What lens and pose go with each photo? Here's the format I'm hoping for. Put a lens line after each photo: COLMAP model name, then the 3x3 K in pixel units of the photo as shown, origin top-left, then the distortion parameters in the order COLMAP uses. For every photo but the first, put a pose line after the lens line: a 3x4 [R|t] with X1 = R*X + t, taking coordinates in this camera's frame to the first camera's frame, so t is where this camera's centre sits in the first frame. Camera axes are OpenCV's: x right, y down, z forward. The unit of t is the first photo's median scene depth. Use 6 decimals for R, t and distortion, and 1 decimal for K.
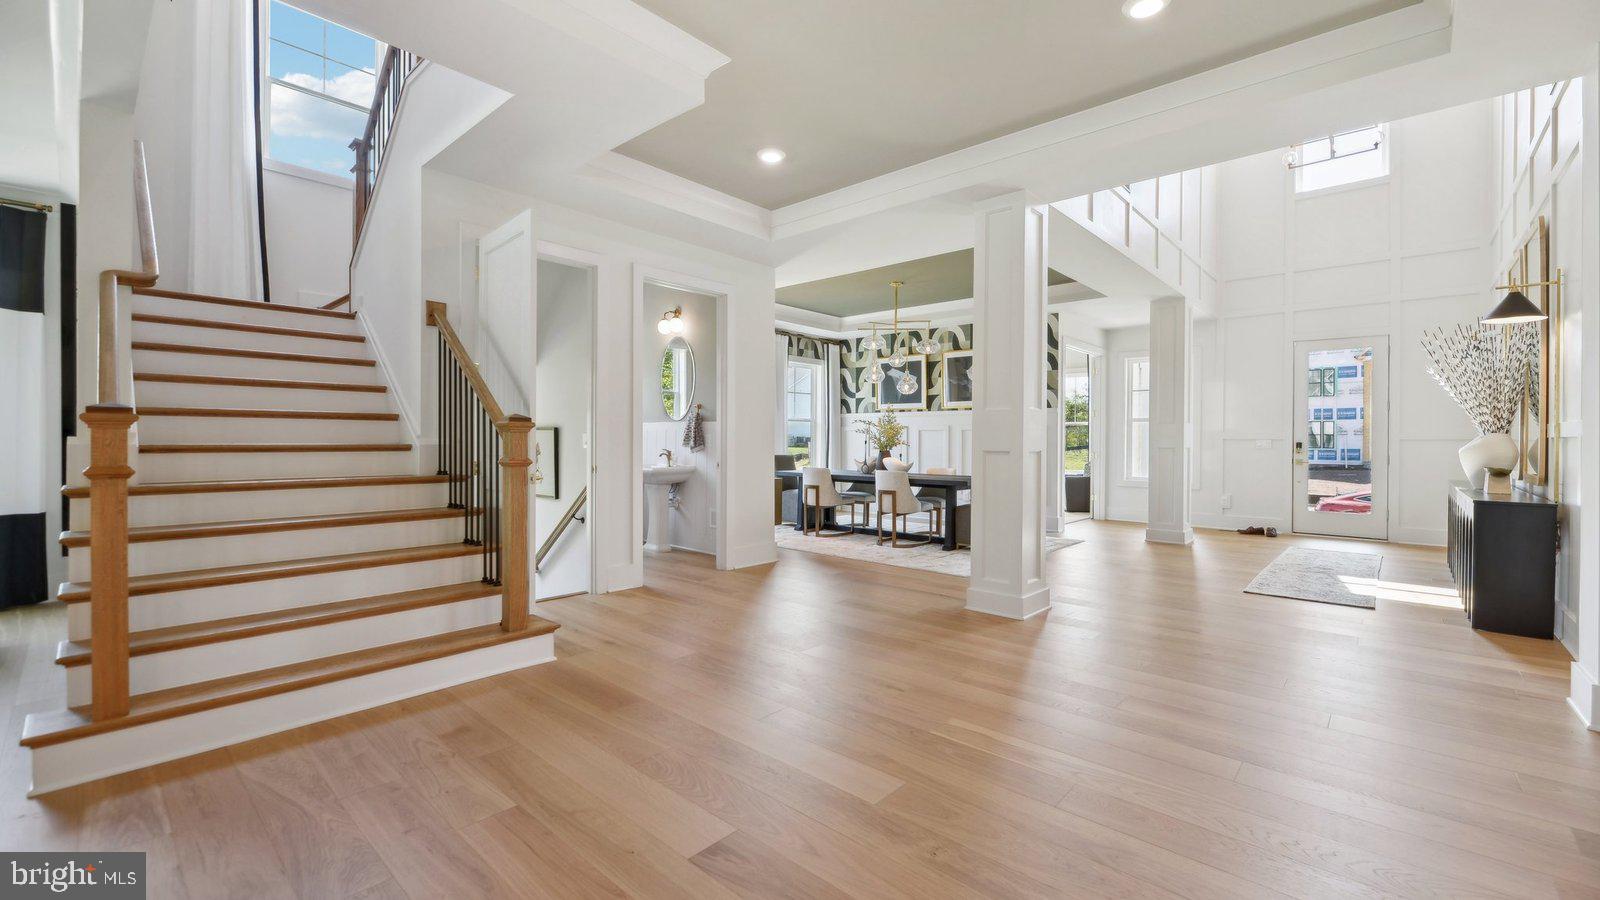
lens RADIAL K [[656.8, 0, 811.4], [0, 656.8, 442.1], [0, 0, 1]] dist [0.002919, -0.002071]
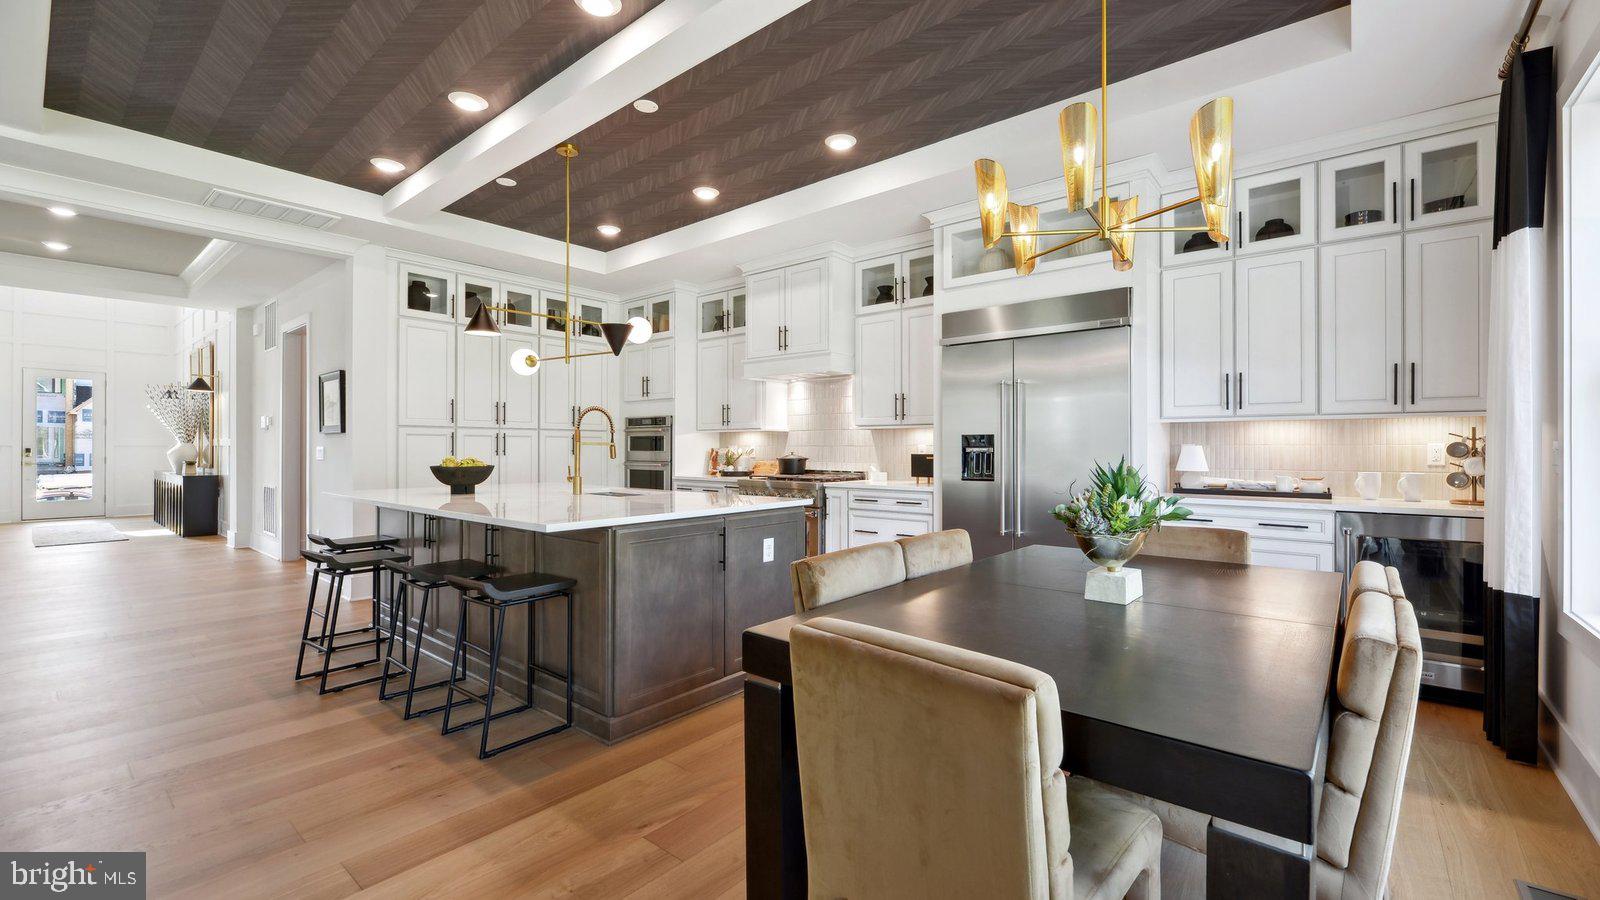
lens RADIAL K [[656.8, 0, 812.8], [0, 656.8, 446.6], [0, 0, 1]] dist [0.002919, -0.002071]
pose [[-0.038530, -0.002130, 0.999255, -0.495163], [-0.000360, 0.999998, 0.002117, -0.004256], [-0.999257, -0.000278, -0.038531, -0.394748]]
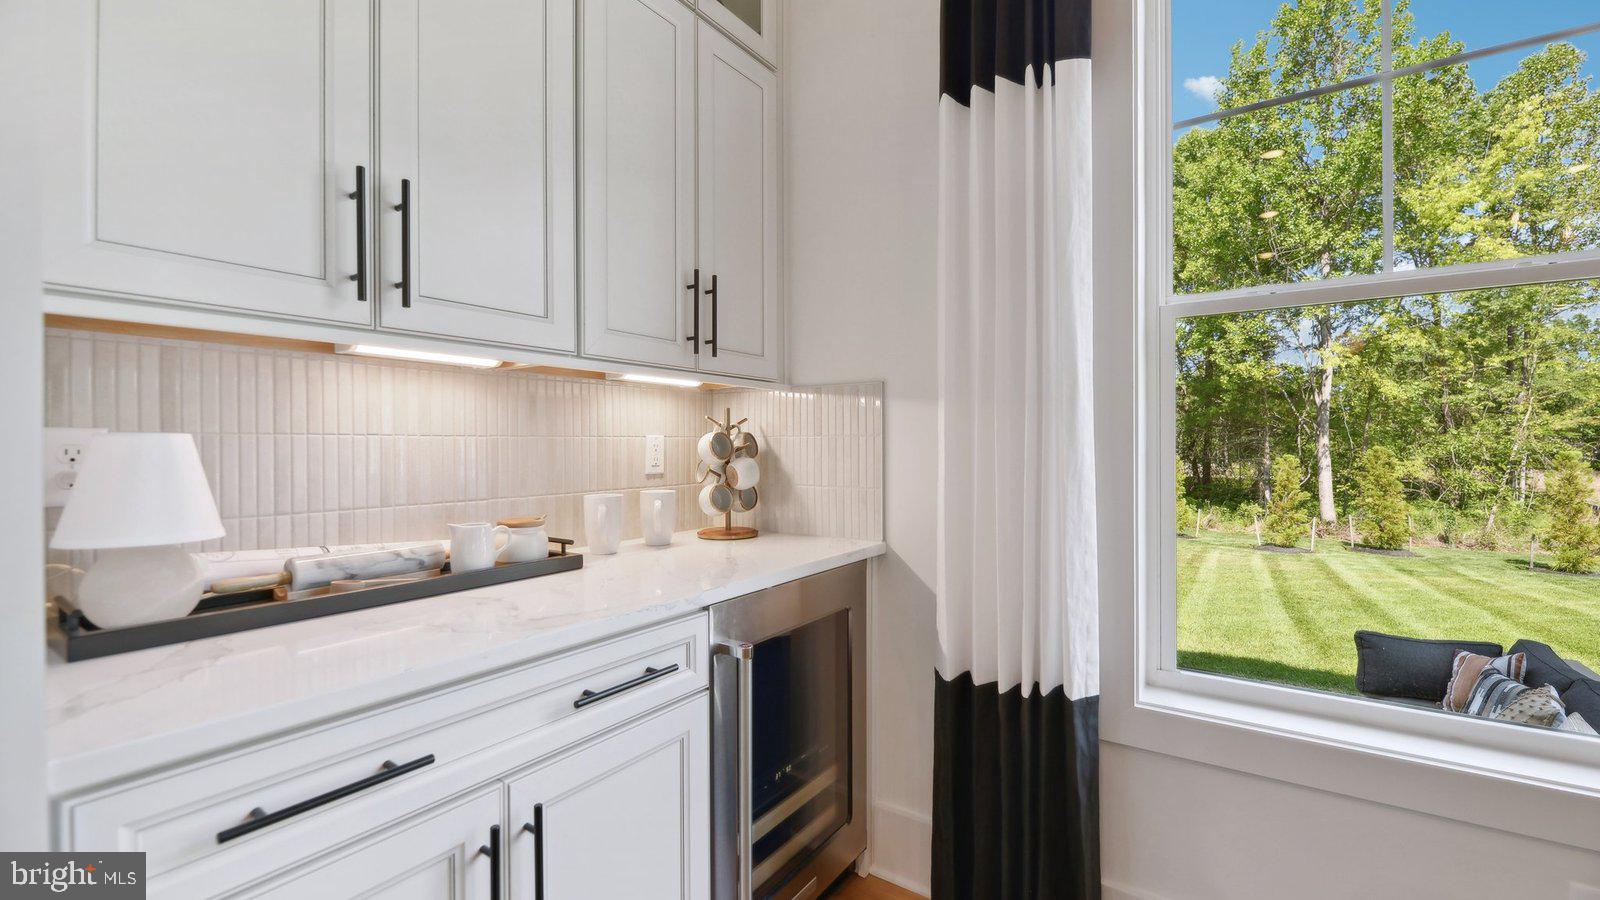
lens RADIAL K [[656.8, 0, 809.9], [0, 656.8, 449.1], [0, 0, 1]] dist [0.002919, -0.002071]
pose [[-0.991325, -0.000648, -0.131435, -0.175367], [-0.001544, 0.999976, 0.006712, -0.002745], [0.131428, 0.006857, -0.991302, -0.540988]]
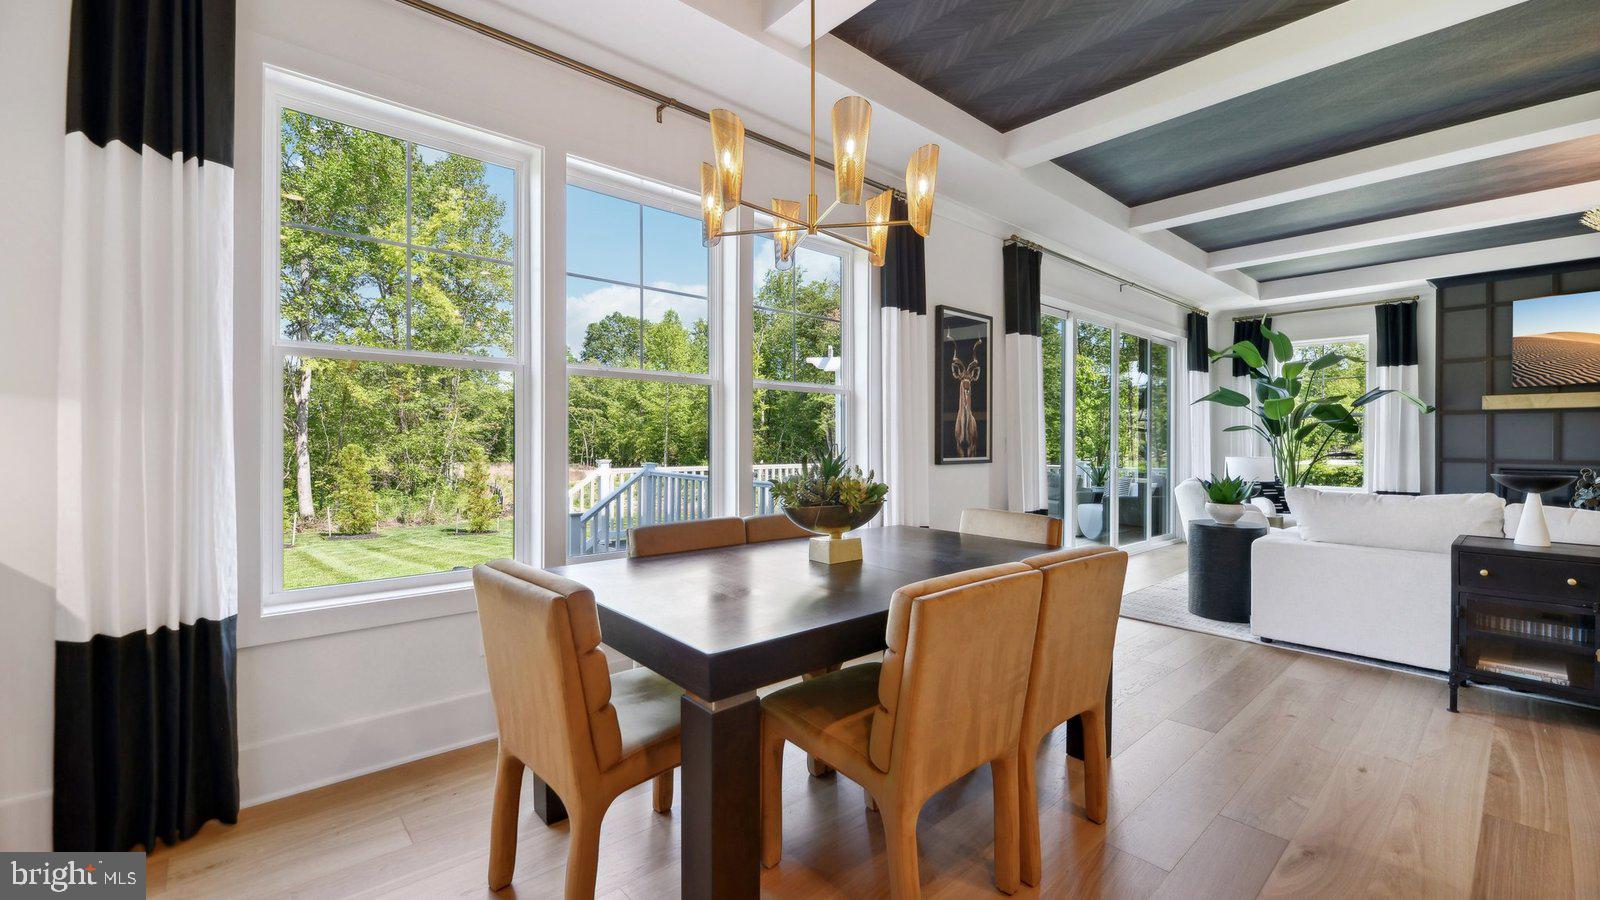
lens RADIAL K [[656.8, 0, 815.1], [0, 656.8, 438.9], [0, 0, 1]] dist [0.002919, -0.002071]
pose [[-0.105505, -0.009914, -0.994369, -0.069576], [-0.002907, 0.999949, -0.009661, -0.001318], [0.994415, 0.001871, -0.105528, -0.472643]]
